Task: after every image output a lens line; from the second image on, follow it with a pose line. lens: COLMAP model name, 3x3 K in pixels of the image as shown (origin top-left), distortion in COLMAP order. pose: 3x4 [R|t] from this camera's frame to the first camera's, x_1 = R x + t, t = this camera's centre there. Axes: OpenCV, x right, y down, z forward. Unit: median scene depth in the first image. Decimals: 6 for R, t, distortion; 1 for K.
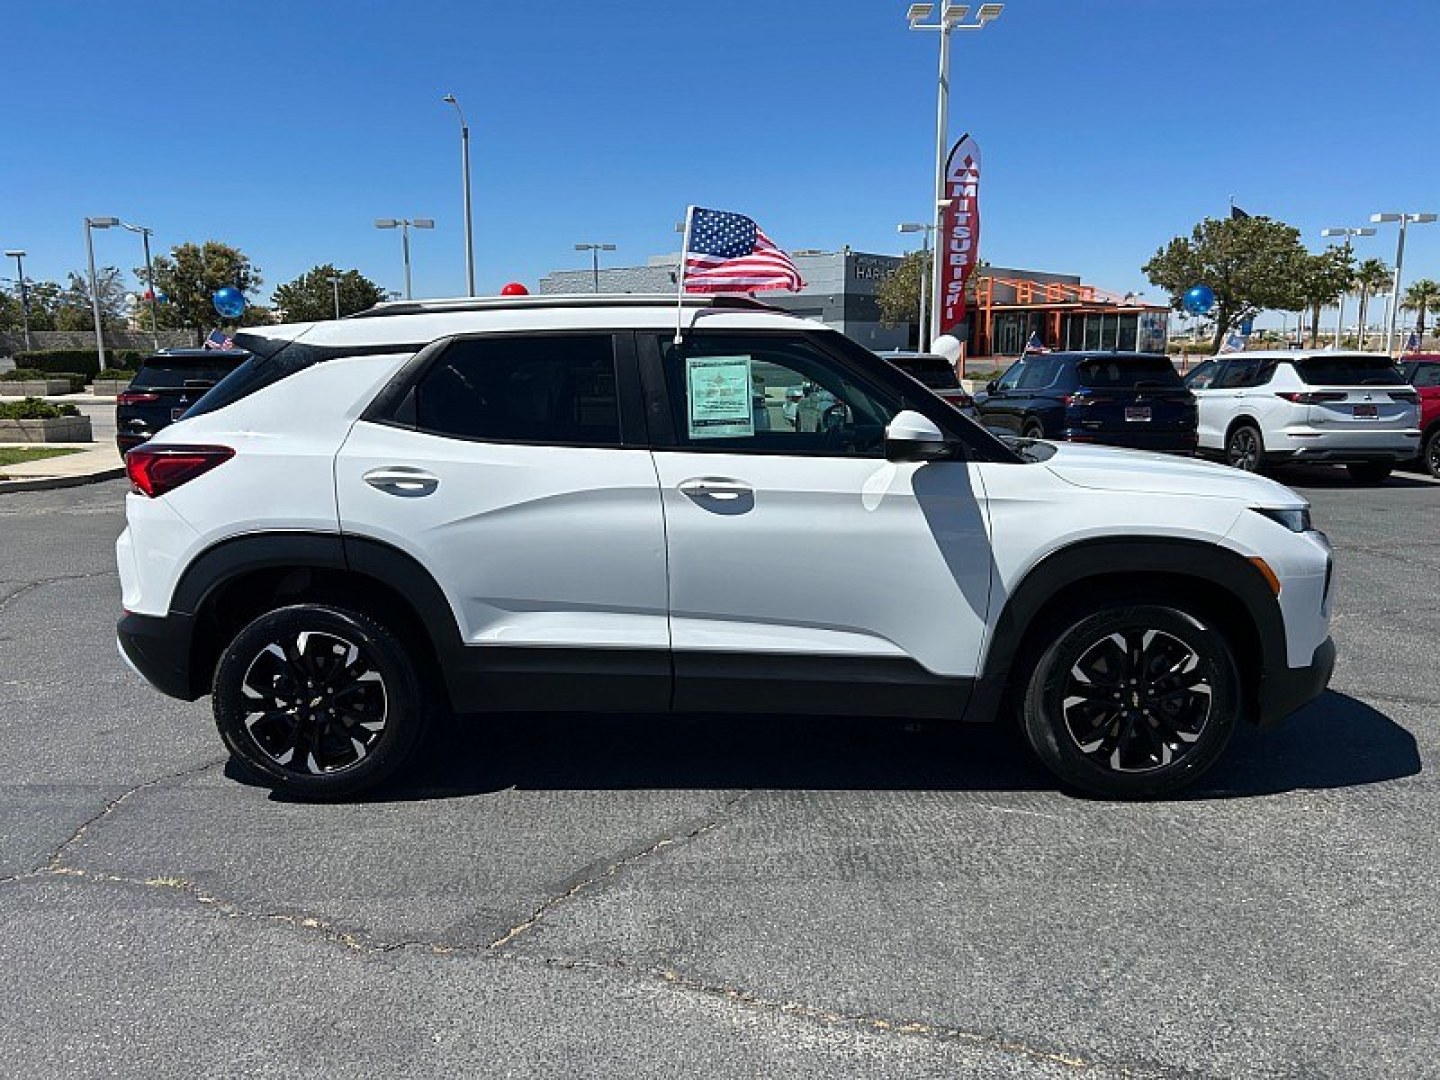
lens RADIAL K [[1106.8, 0, 698.5], [0, 1106.8, 561.8], [0, 0, 1]] dist [0.039496, -0.032800]
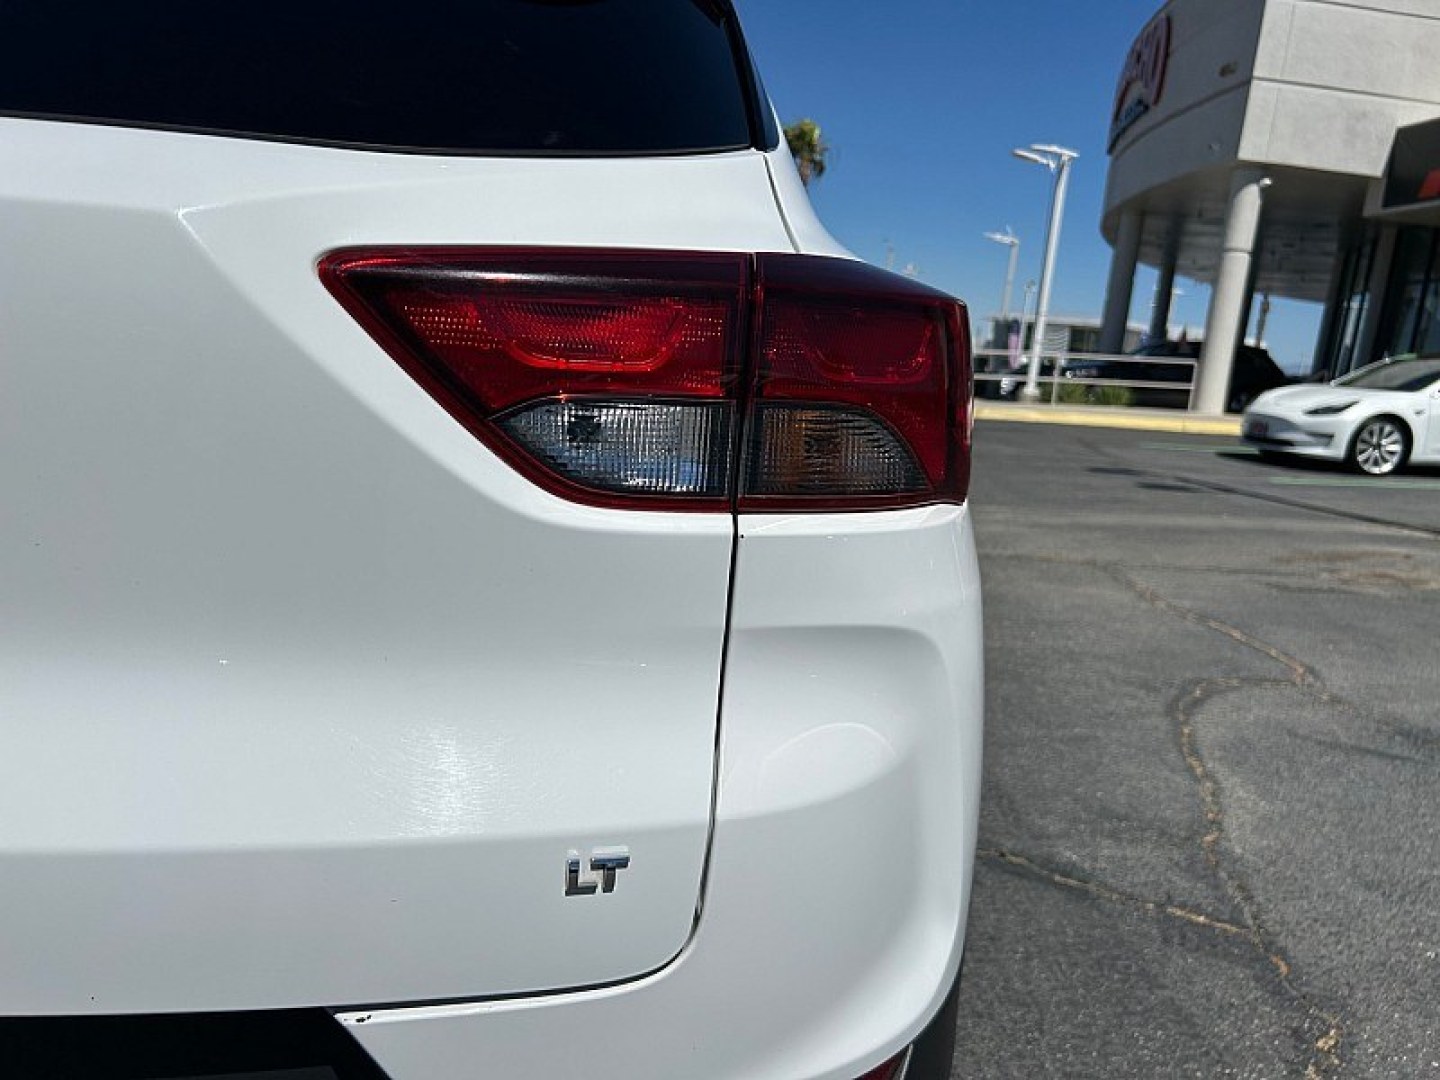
lens RADIAL K [[1106.8, 0, 732.3], [0, 1106.8, 536.6], [0, 0, 1]] dist [0.039496, -0.032800]
pose [[-0.054367, -0.169195, 0.984082, -0.707024], [0.086119, 0.981073, 0.173435, -0.093590], [-0.994800, 0.094177, -0.038767, 1.041479]]
